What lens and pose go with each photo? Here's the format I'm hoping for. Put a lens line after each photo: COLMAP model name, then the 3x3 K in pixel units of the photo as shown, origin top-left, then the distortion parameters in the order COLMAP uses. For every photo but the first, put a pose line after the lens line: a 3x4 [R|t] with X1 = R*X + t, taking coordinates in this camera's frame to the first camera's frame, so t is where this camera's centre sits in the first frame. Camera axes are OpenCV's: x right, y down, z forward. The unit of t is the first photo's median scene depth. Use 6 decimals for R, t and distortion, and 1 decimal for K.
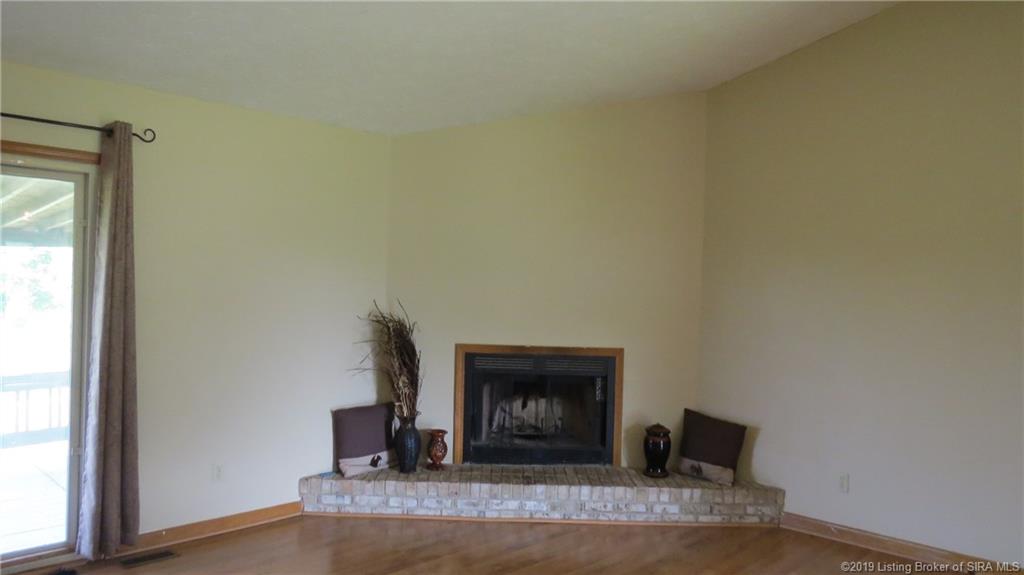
lens RADIAL K [[730.2, 0, 512.0], [0, 730.2, 287.5], [0, 0, 1]] dist [-0.014225, -0.002996]
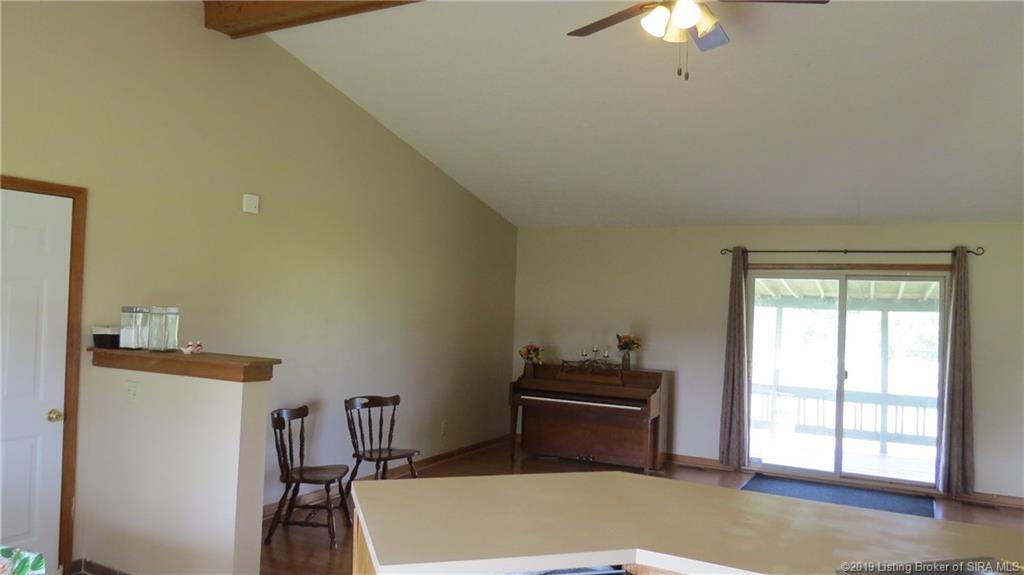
lens RADIAL K [[730.2, 0, 512.0], [0, 730.2, 287.5], [0, 0, 1]] dist [-0.014225, -0.002996]
pose [[0.503790, -0.072730, -0.860759, 0.425913], [-0.061831, 0.990857, -0.119911, 0.148373], [0.861611, 0.113632, 0.494687, -0.805151]]
